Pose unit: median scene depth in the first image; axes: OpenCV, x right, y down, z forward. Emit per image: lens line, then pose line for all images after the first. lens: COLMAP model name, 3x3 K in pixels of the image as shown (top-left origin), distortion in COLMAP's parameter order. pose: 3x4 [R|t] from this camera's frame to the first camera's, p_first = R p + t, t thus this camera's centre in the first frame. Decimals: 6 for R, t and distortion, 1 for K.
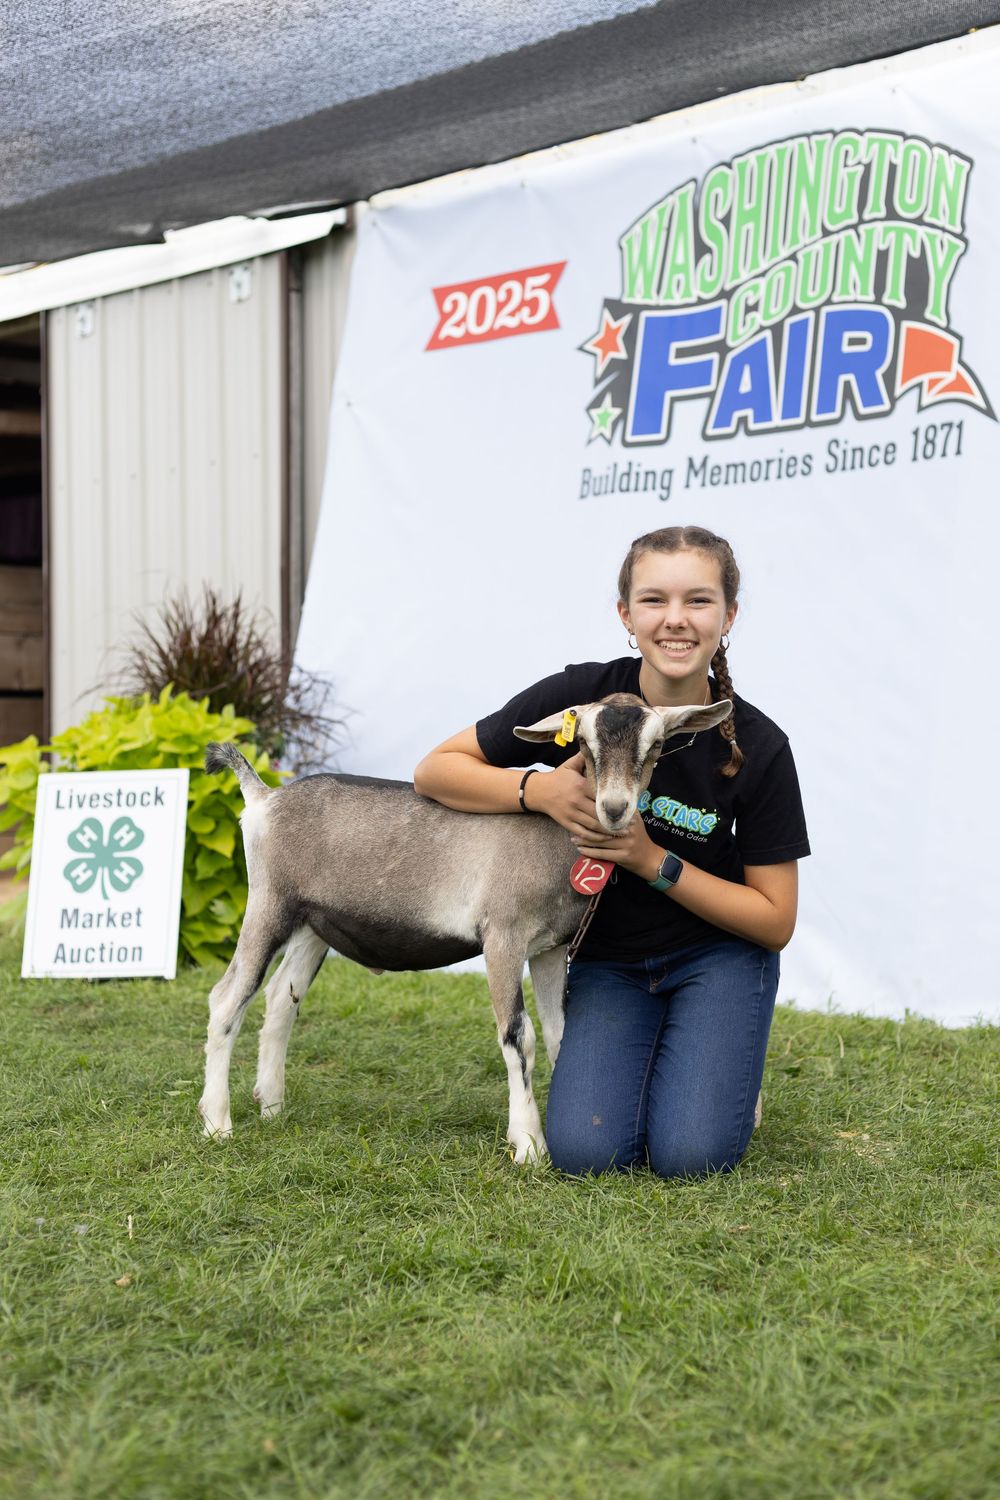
lens RADIAL K [[2274.2, 0, 501.4], [0, 2274.2, 743.6], [0, 0, 1]] dist [-0.014538, -0.059253]
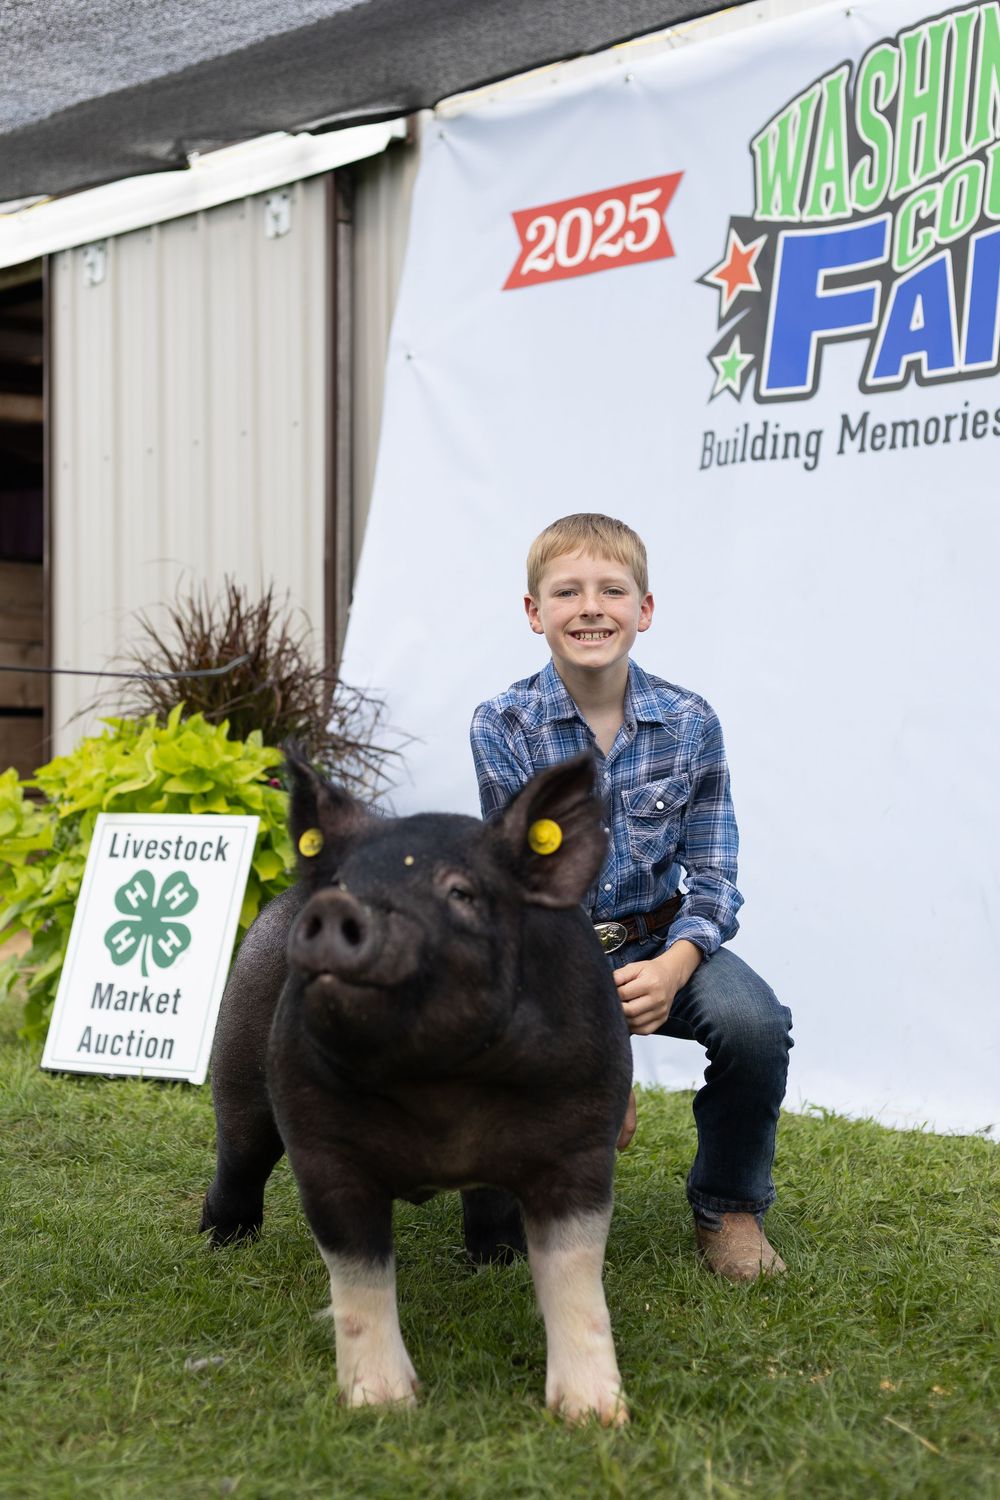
lens RADIAL K [[2437.5, 0, 443.6], [0, 2437.5, 706.1], [0, 0, 1]] dist [-0.022576, 0.047199]
pose [[0.998450, 0.003525, -0.055551, -0.006883], [-0.004828, 0.999716, -0.023347, -0.005800], [0.055453, 0.023579, 0.998183, 0.155608]]
